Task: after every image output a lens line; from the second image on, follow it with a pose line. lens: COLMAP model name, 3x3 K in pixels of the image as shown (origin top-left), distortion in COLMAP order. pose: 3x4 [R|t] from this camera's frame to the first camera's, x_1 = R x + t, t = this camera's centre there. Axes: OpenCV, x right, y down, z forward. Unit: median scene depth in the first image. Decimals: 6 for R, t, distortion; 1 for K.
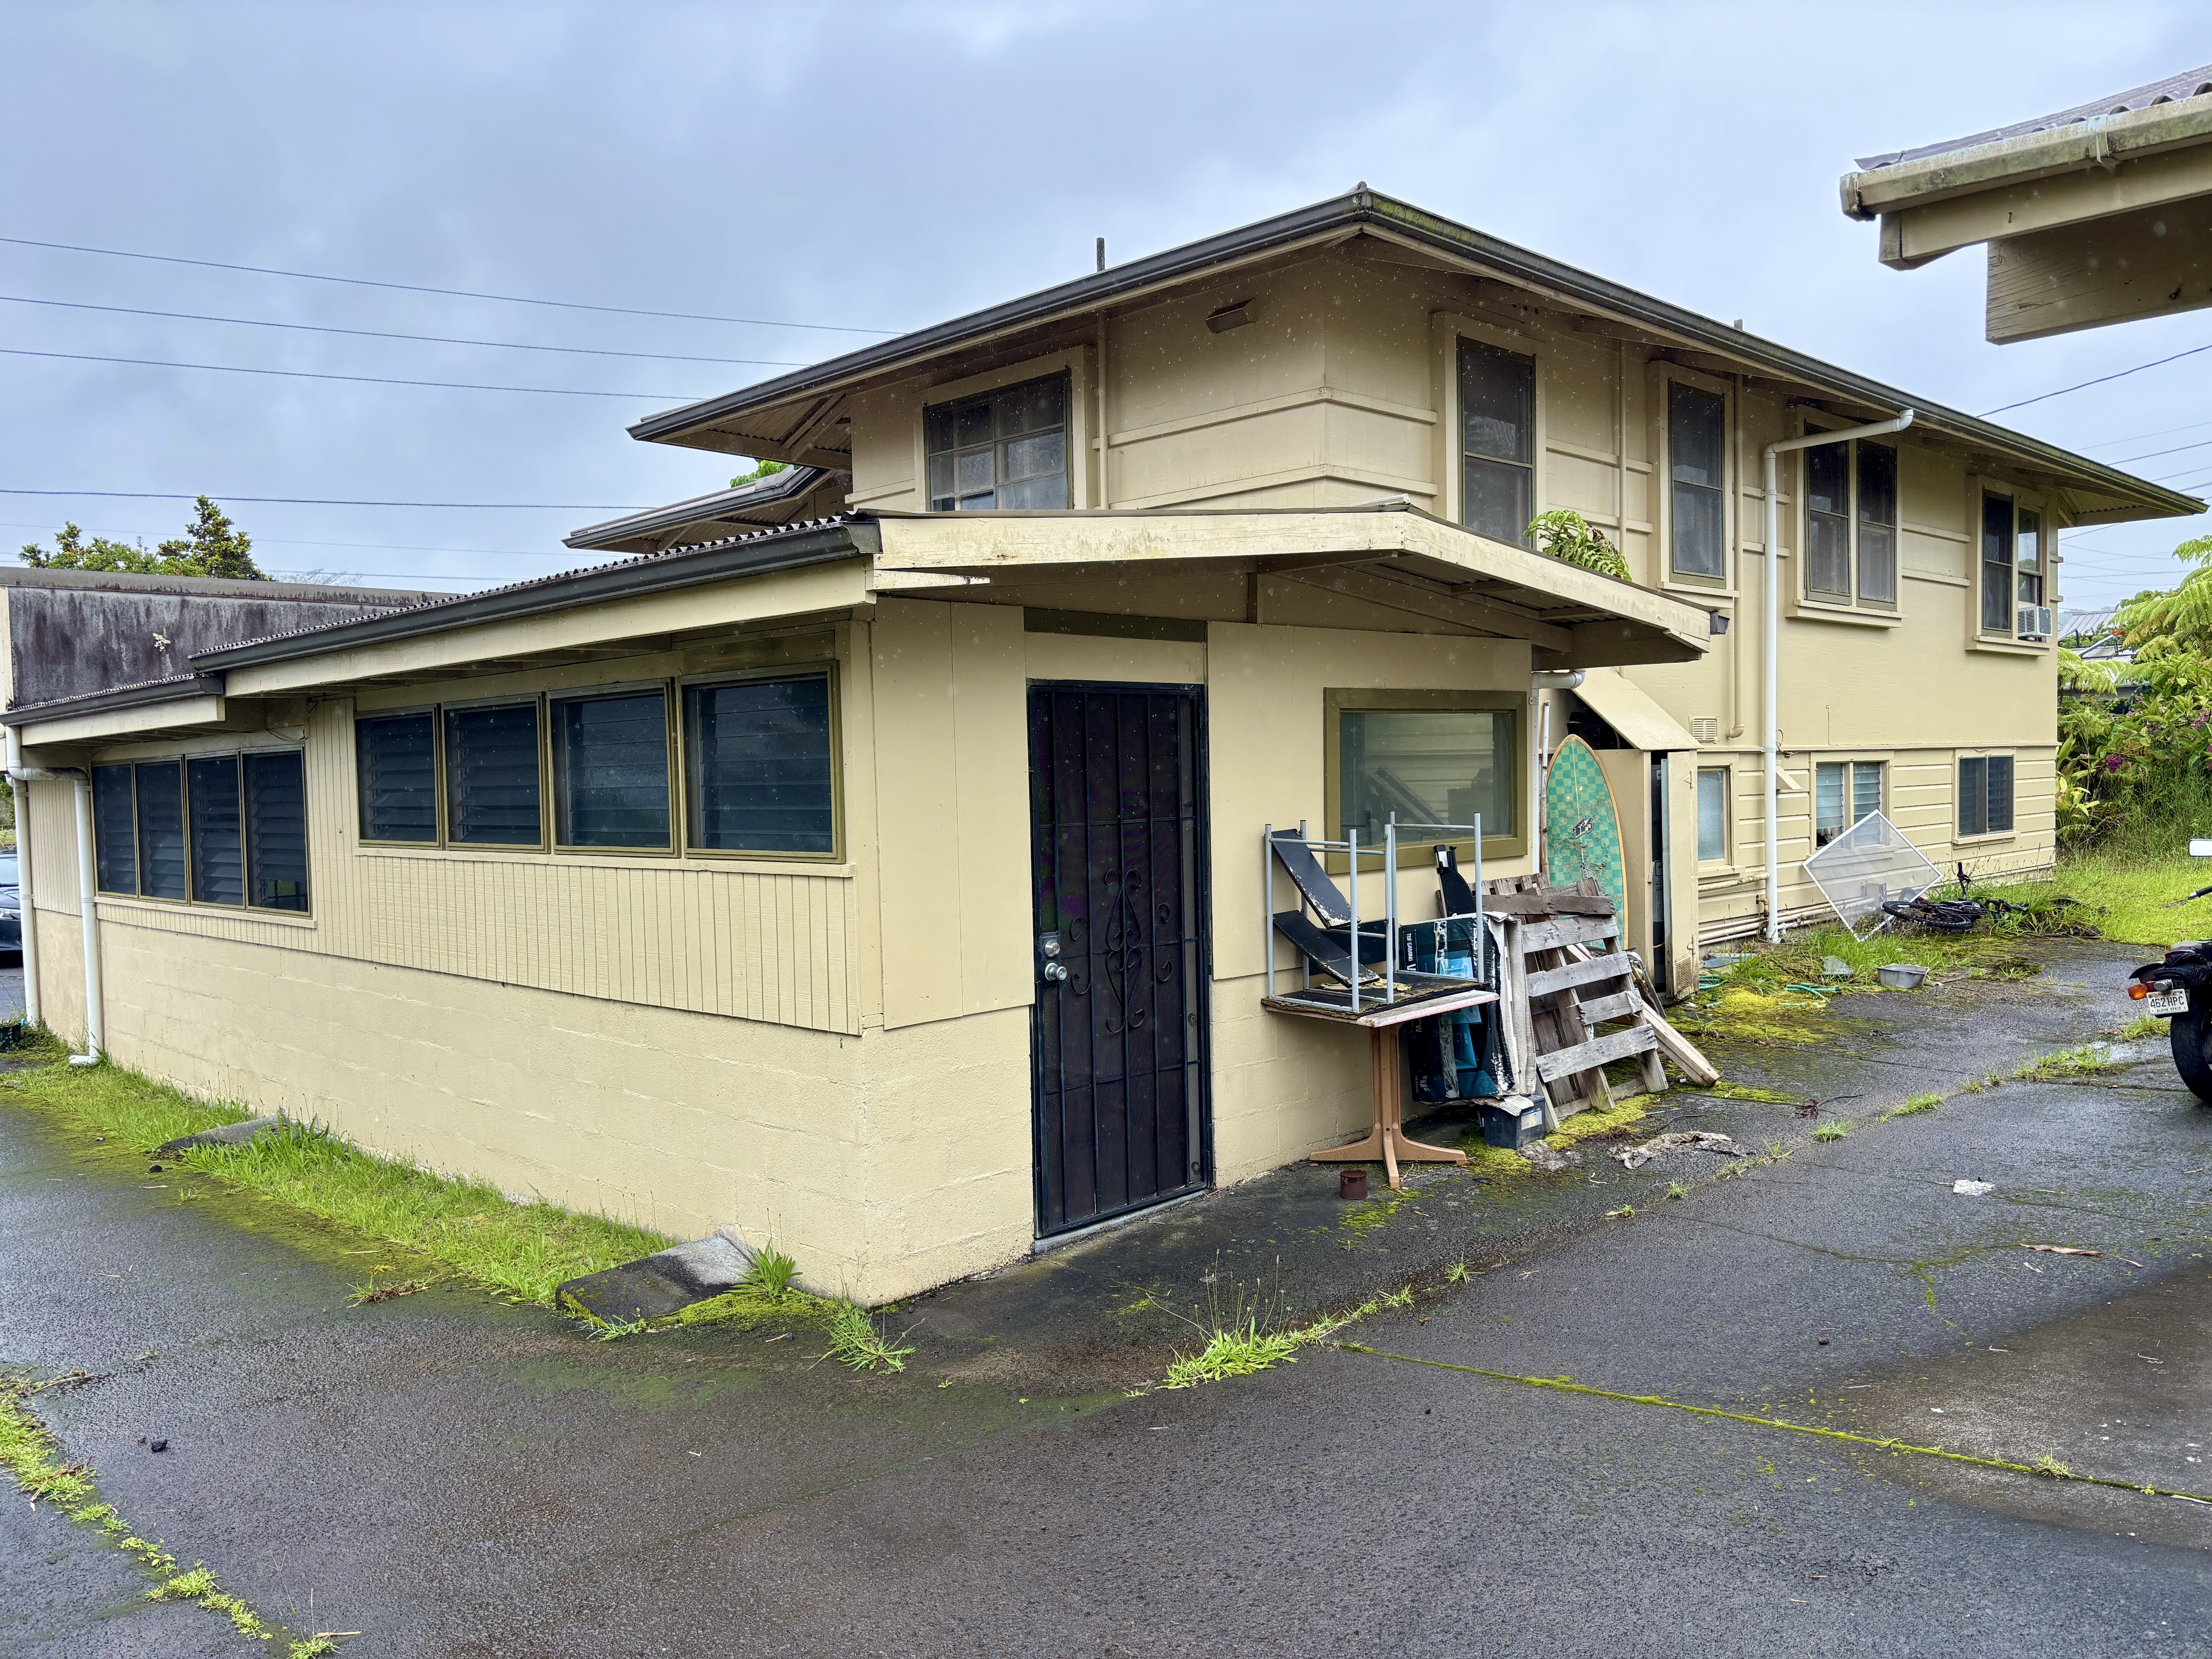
lens RADIAL K [[1697.1, 0, 1106.0], [0, 1697.1, 829.5], [0, 0, 1]] dist [0.060243, -0.082317]
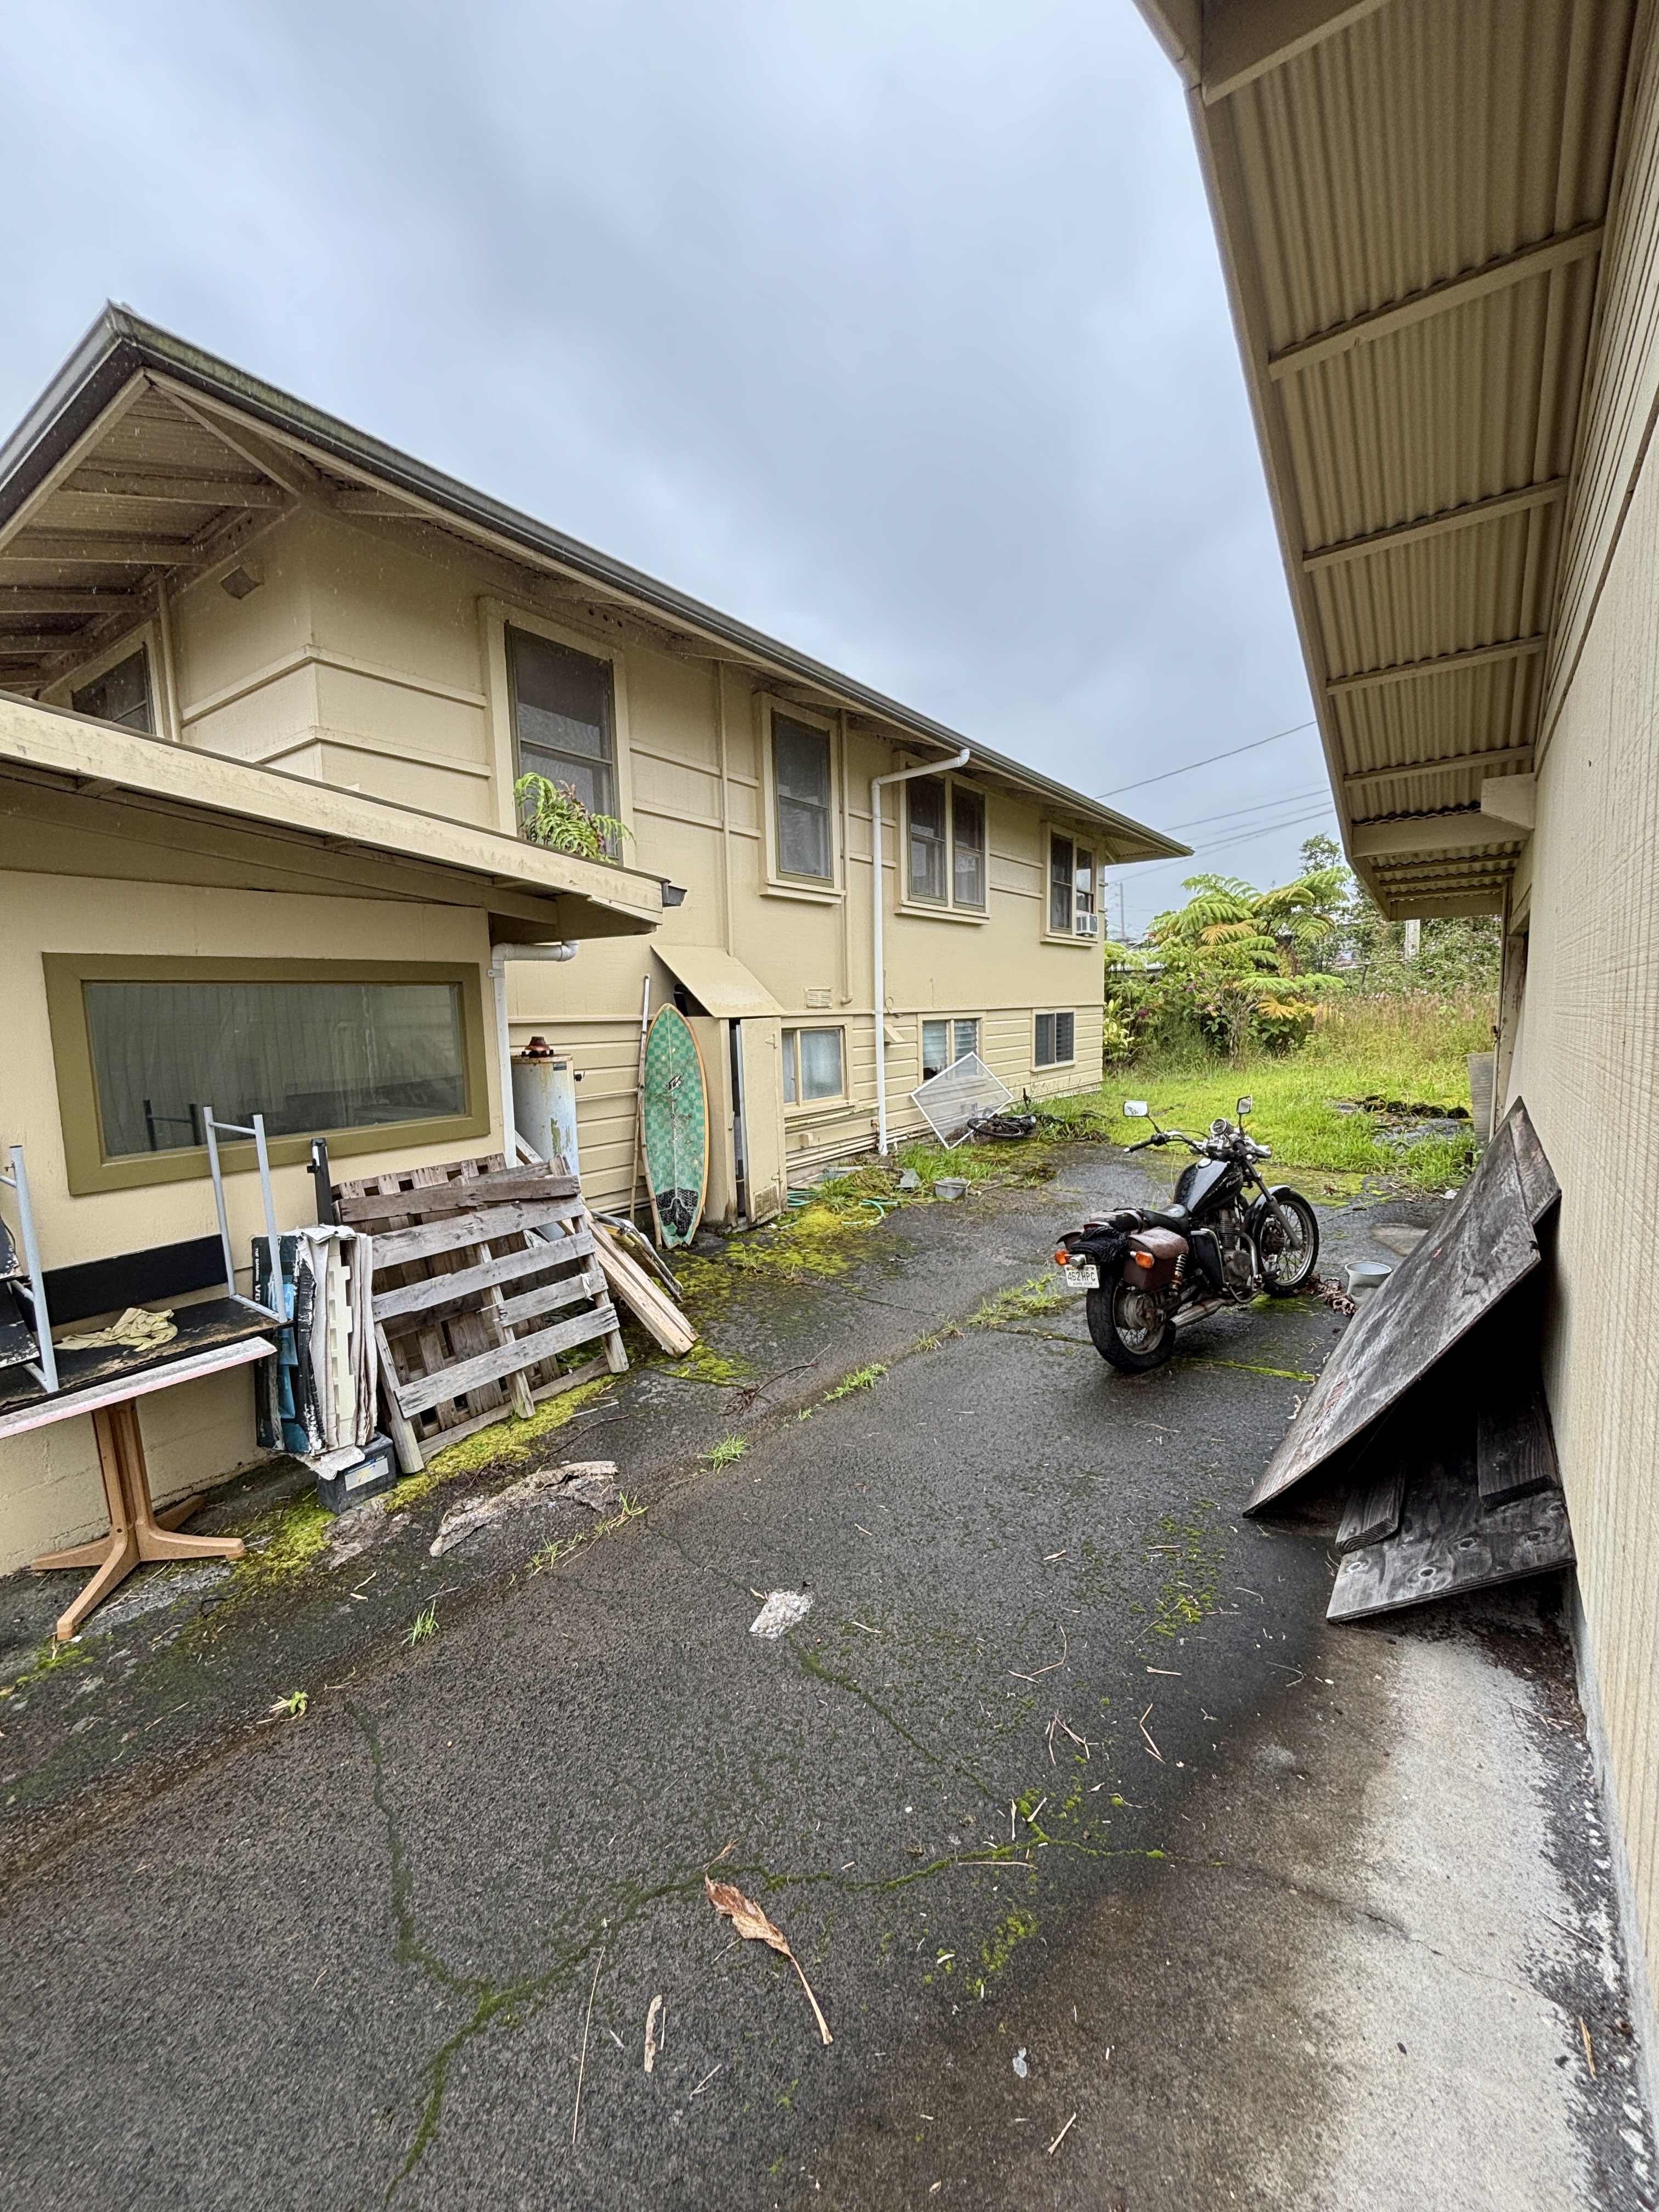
lens RADIAL K [[907.7, 0, 829.5], [0, 907.7, 1106.0], [0, 0, 1]] dist [0.011475, -0.000253]
pose [[0.985570, -0.021535, 0.167895, 0.251868], [0.009980, 0.997541, 0.069365, -0.025218], [-0.168976, -0.066688, 0.983361, 0.330736]]
